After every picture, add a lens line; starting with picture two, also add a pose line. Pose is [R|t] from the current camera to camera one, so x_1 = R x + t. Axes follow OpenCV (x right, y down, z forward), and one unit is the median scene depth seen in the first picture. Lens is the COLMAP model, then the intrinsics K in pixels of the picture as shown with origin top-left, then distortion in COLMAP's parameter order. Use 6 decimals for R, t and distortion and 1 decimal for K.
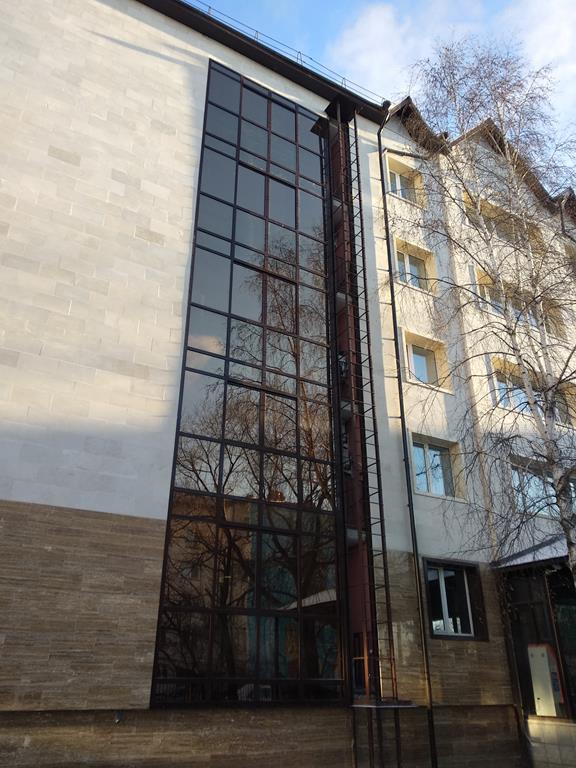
lens RADIAL K [[606.6, 0, 281.7], [0, 606.6, 391.1], [0, 0, 1]] dist [0.044579, -0.056603]
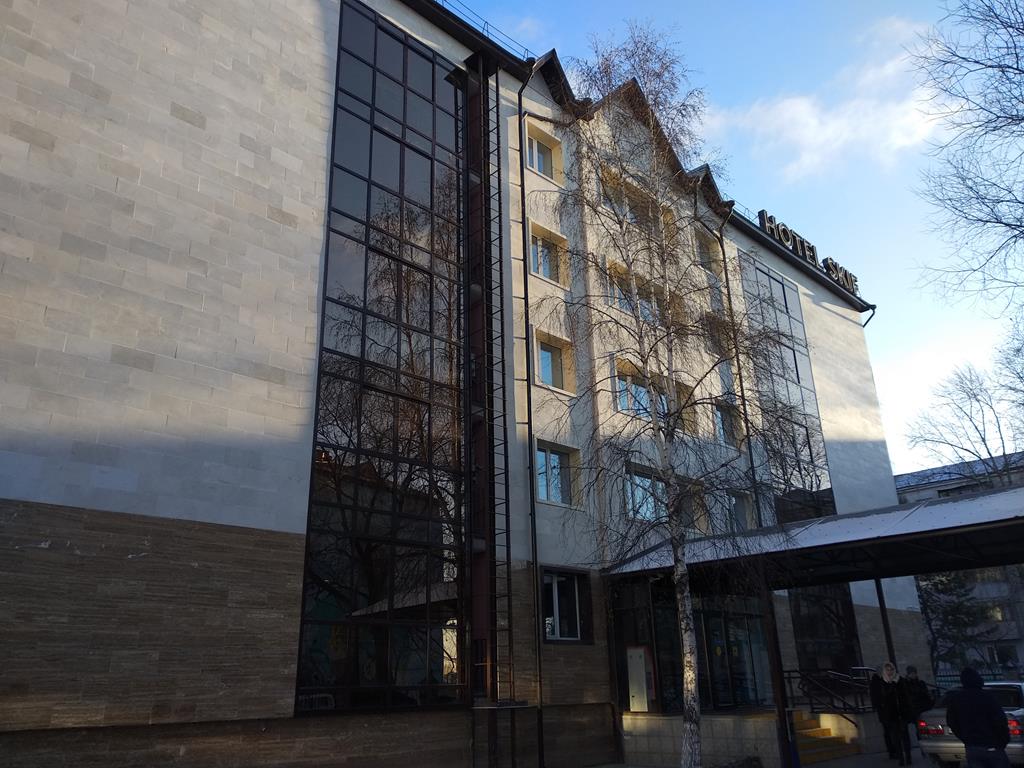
lens RADIAL K [[808.8, 0, 512.2], [0, 808.8, 379.8], [0, 0, 1]] dist [0.044579, -0.056603]
pose [[0.968082, 0.064265, 0.242256, -0.164886], [-0.084649, 0.993608, 0.074682, -0.135531], [-0.235908, -0.092805, 0.967334, -0.274439]]
